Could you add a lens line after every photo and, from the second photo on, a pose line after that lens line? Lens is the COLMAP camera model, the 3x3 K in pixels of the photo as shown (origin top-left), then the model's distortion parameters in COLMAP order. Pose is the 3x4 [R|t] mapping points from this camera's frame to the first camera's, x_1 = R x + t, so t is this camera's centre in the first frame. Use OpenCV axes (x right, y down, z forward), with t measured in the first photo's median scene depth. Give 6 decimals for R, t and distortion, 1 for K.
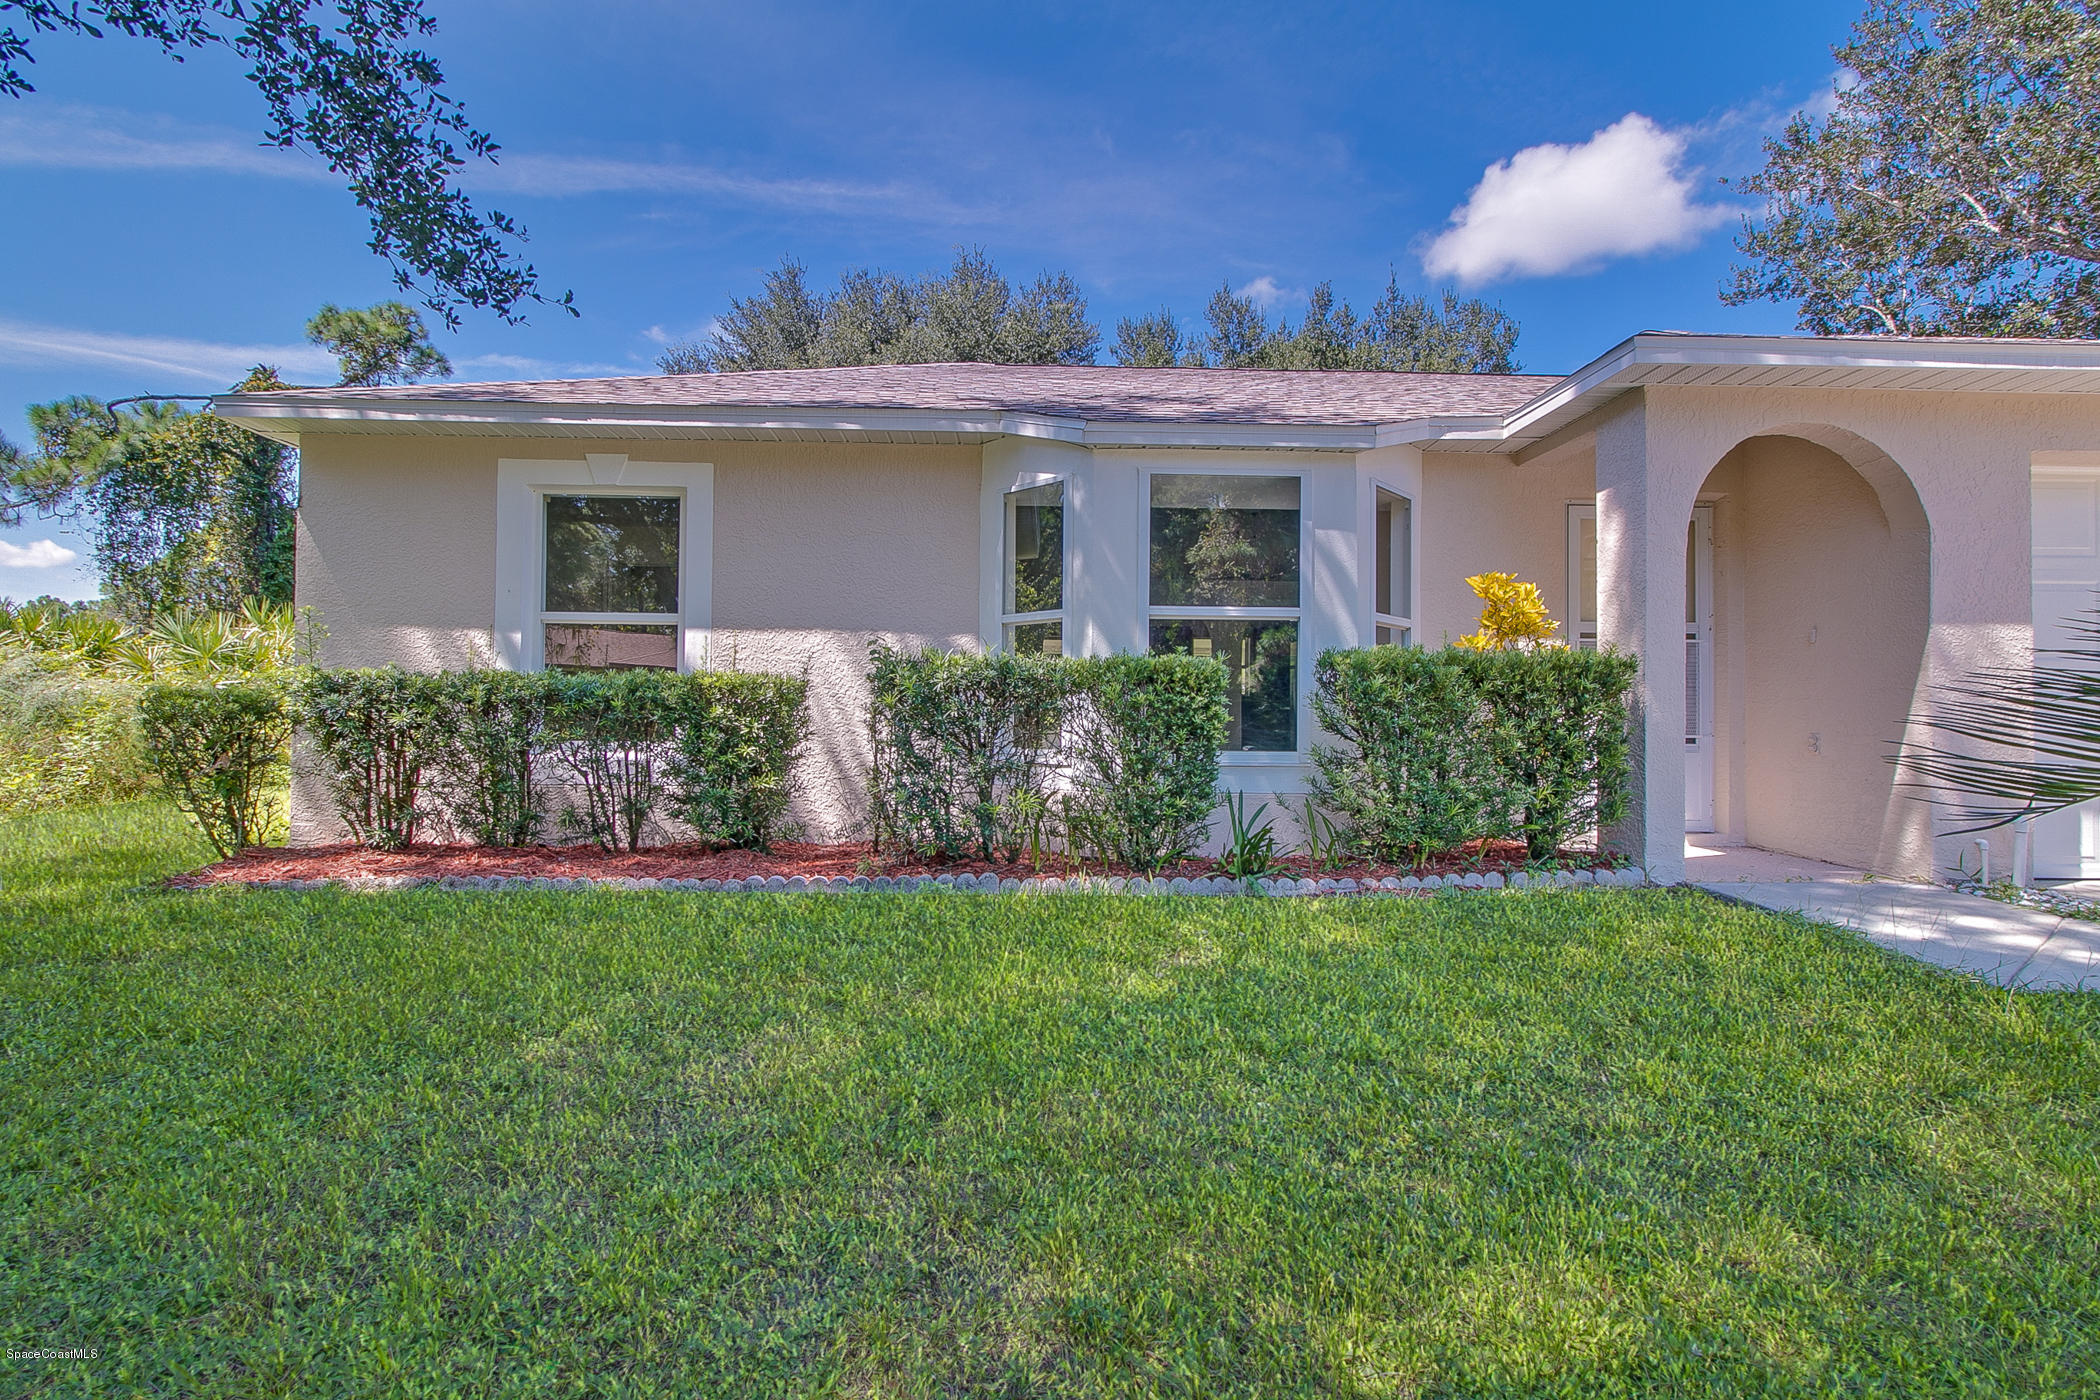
lens RADIAL K [[991.2, 0, 1045.1], [0, 991.2, 661.7], [0, 0, 1]] dist [0.020286, -0.000235]
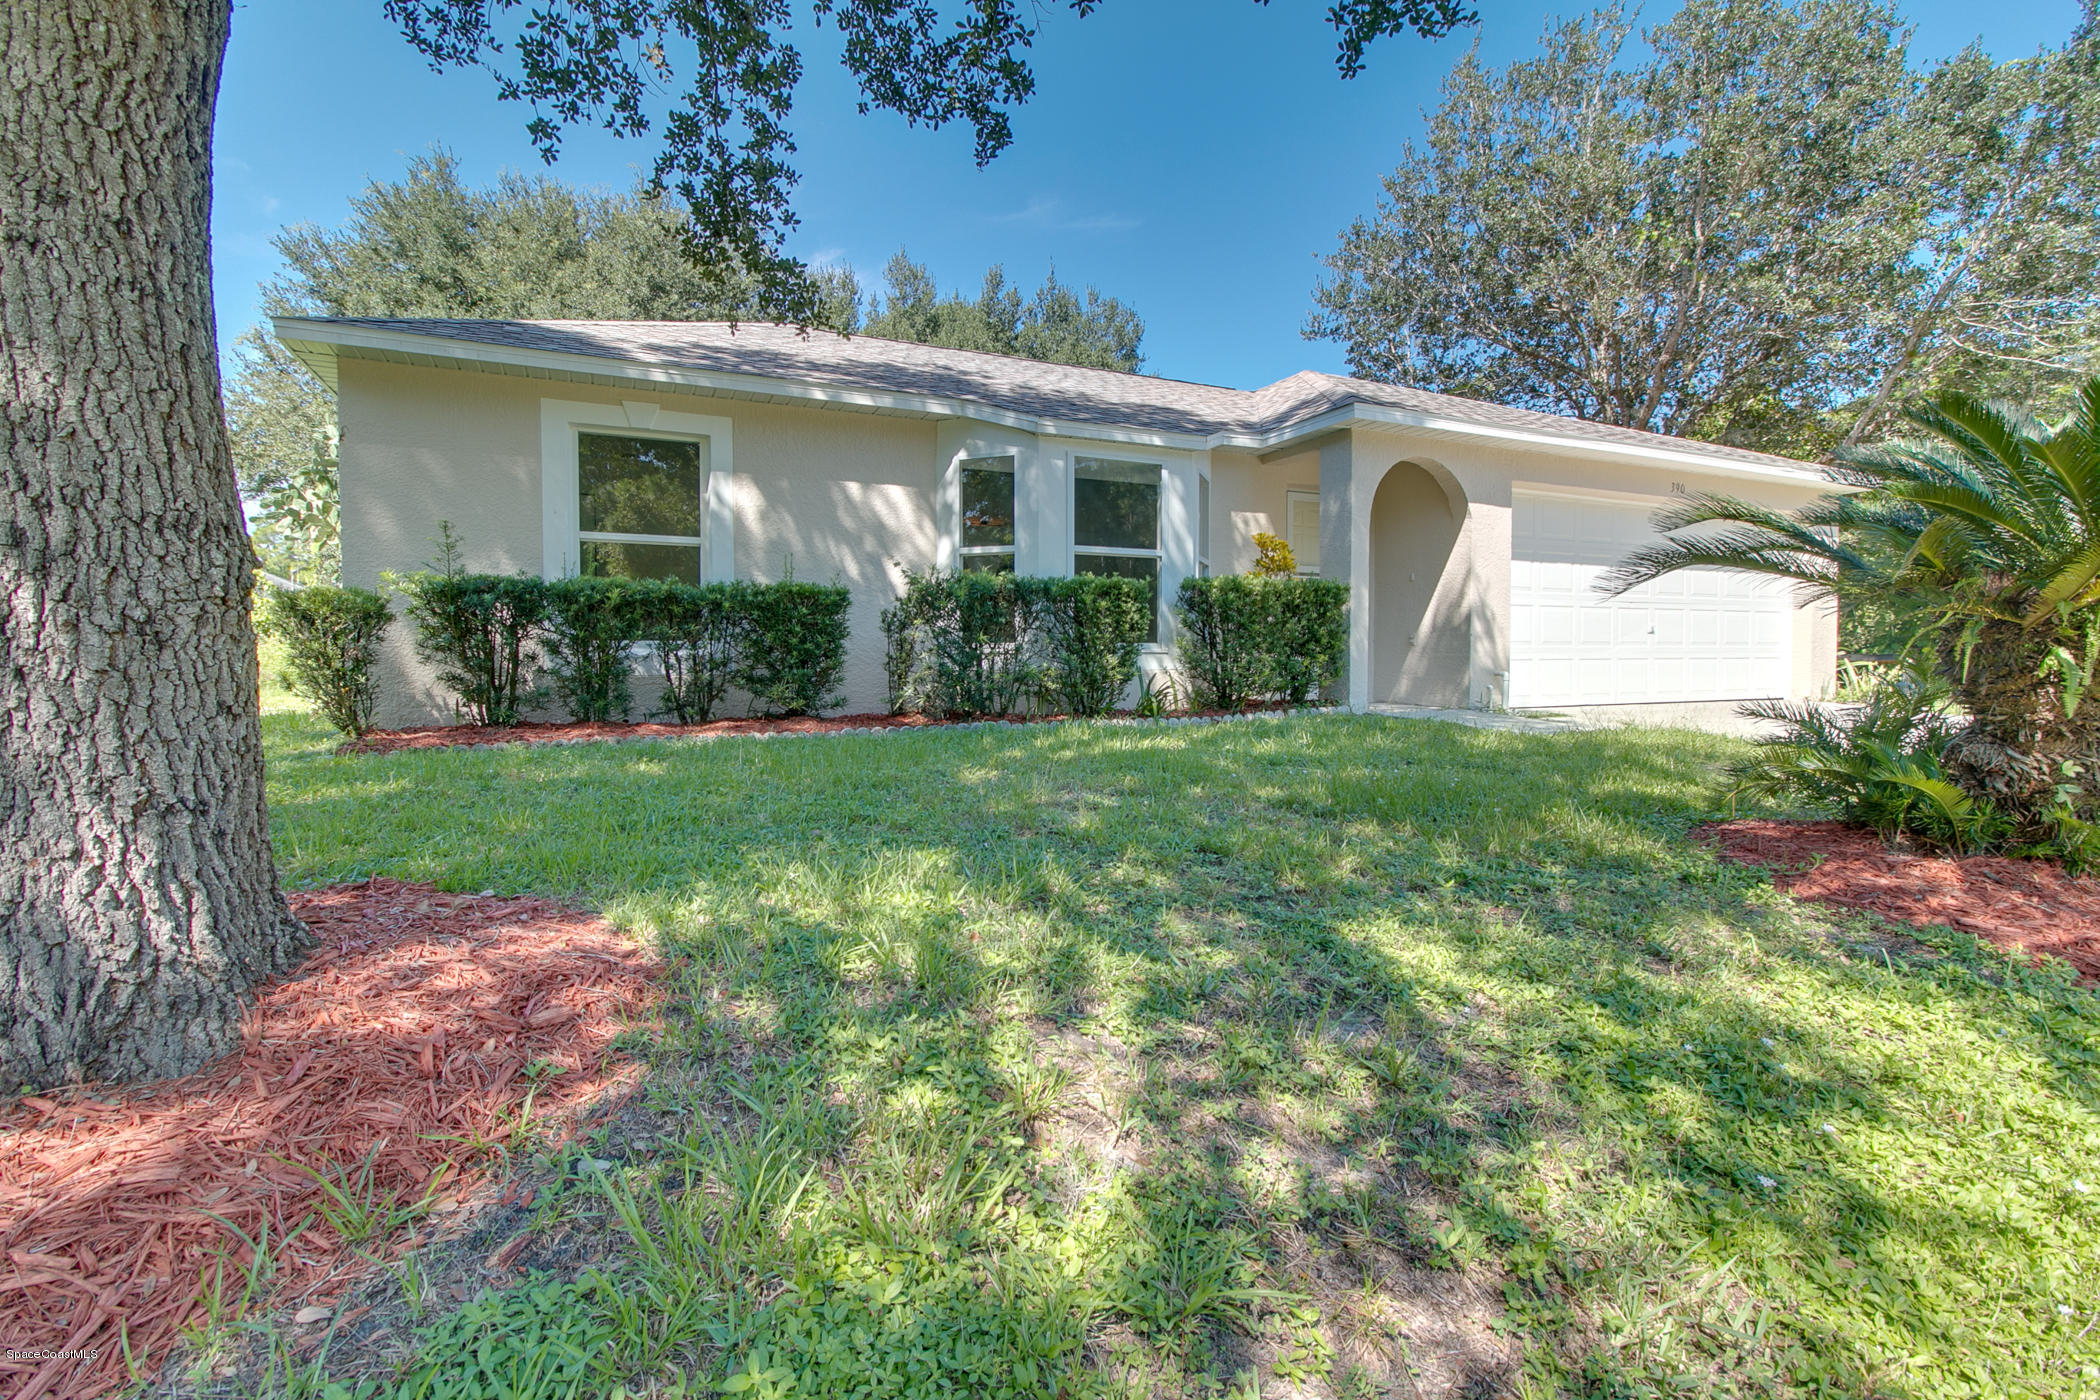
lens RADIAL K [[991.2, 0, 1045.1], [0, 991.2, 661.7], [0, 0, 1]] dist [0.020286, -0.000235]
pose [[0.920403, -0.008372, 0.390882, -0.502456], [-0.012785, 0.998592, 0.051493, 0.040017], [-0.390762, -0.052392, 0.918999, -0.348148]]
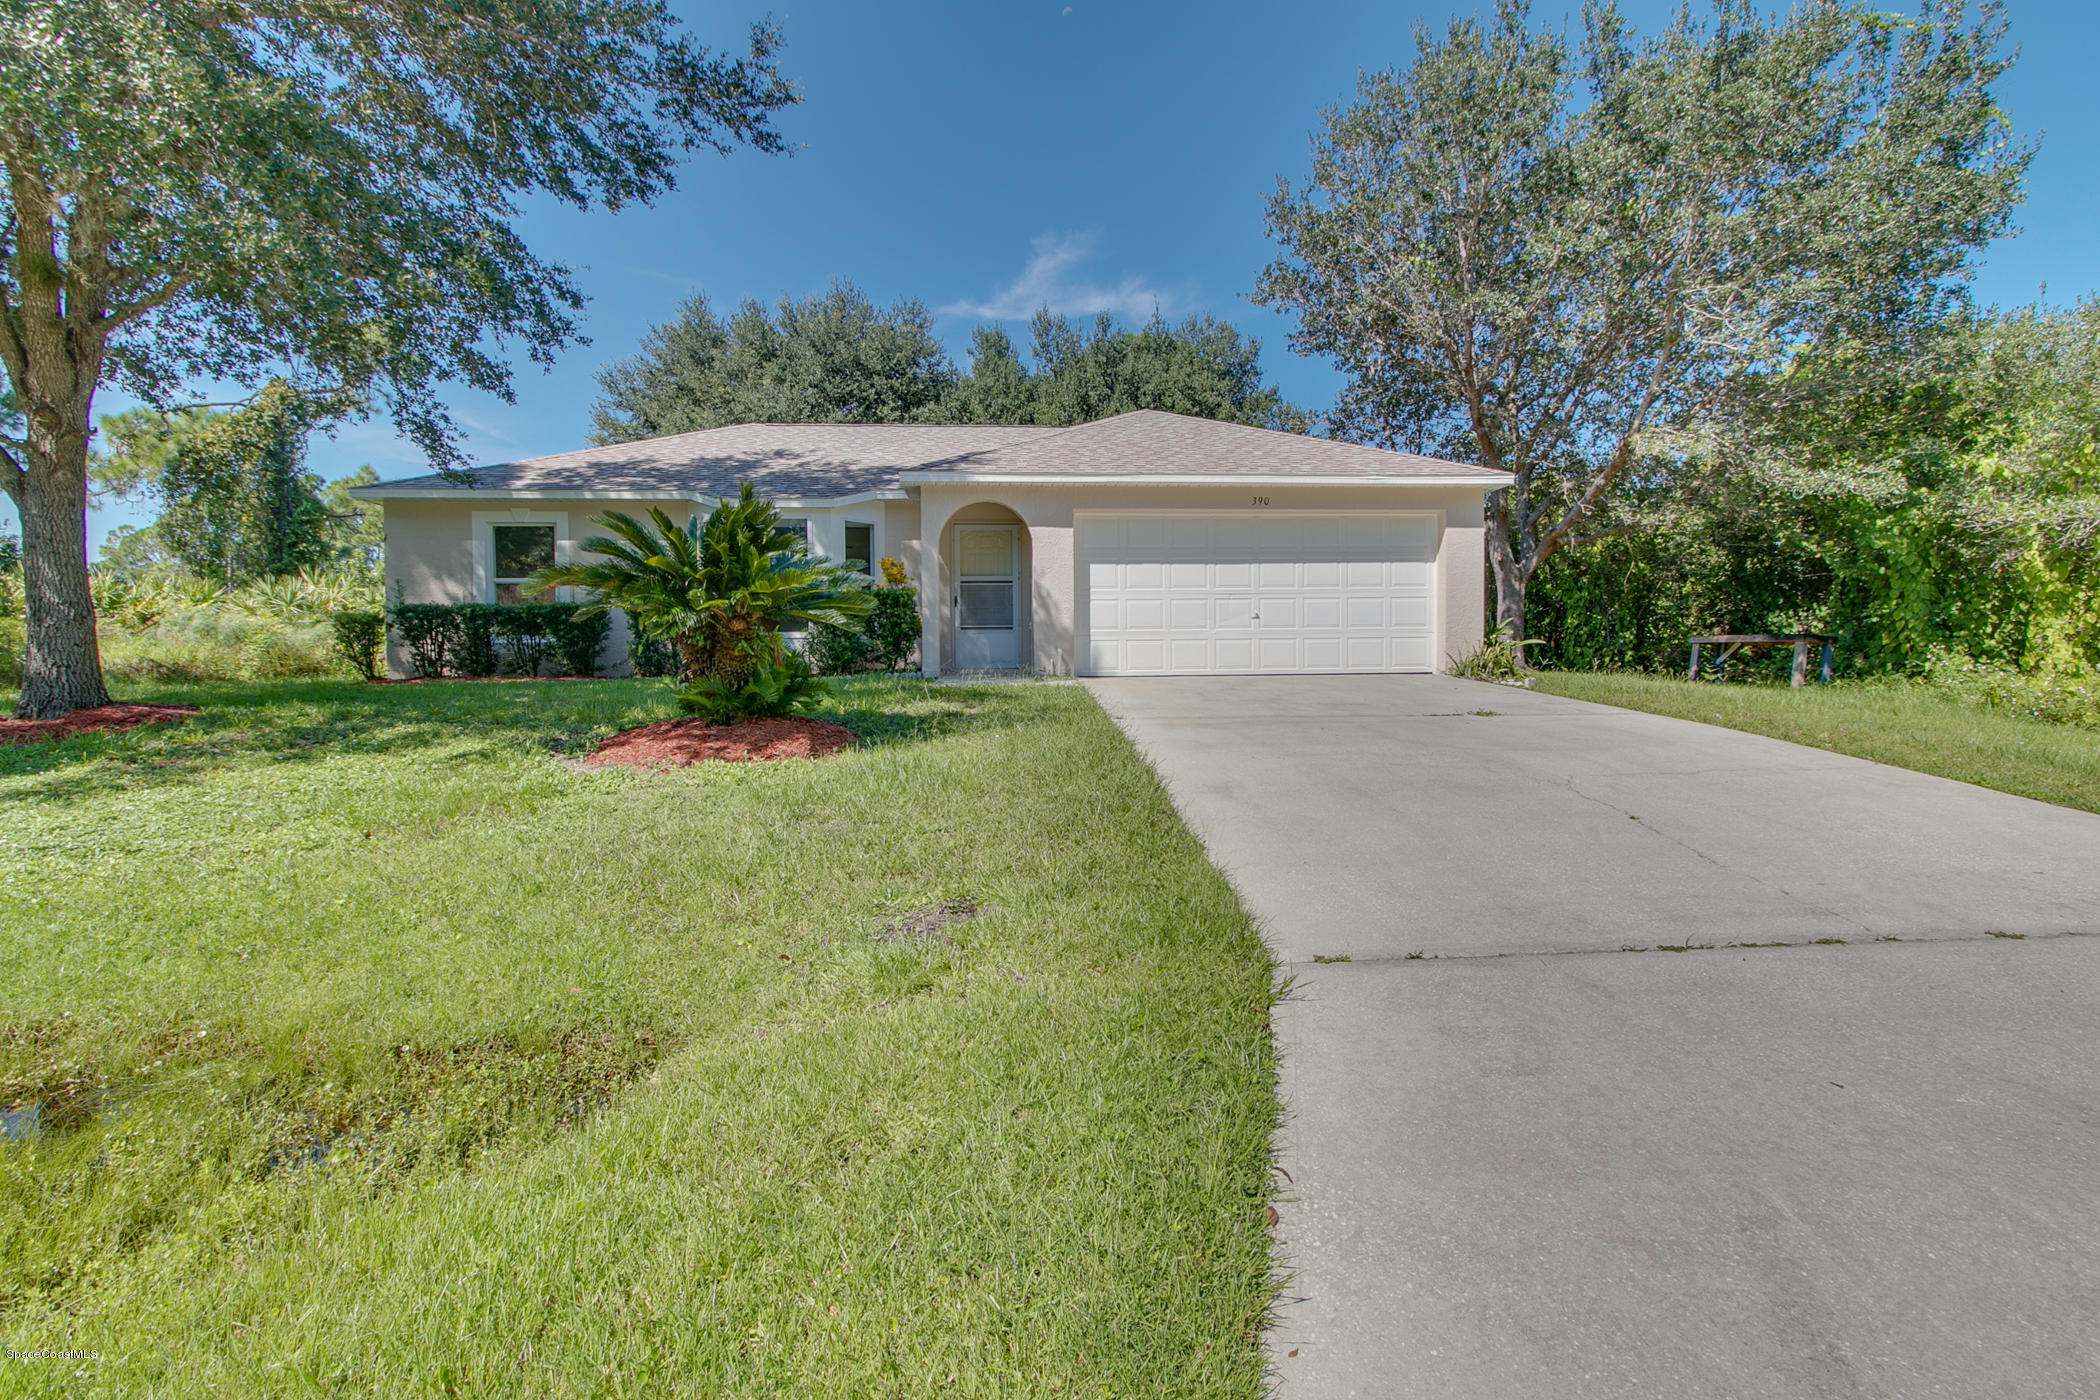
lens RADIAL K [[1001.4, 0, 1072.2], [0, 1001.4, 652.7], [0, 0, 1]] dist [-0.000585, -0.000185]
pose [[0.999350, -0.017857, 0.031302, 0.827900], [0.016433, 0.998844, 0.045178, 0.043411], [-0.032073, -0.044634, 0.998488, -1.489643]]
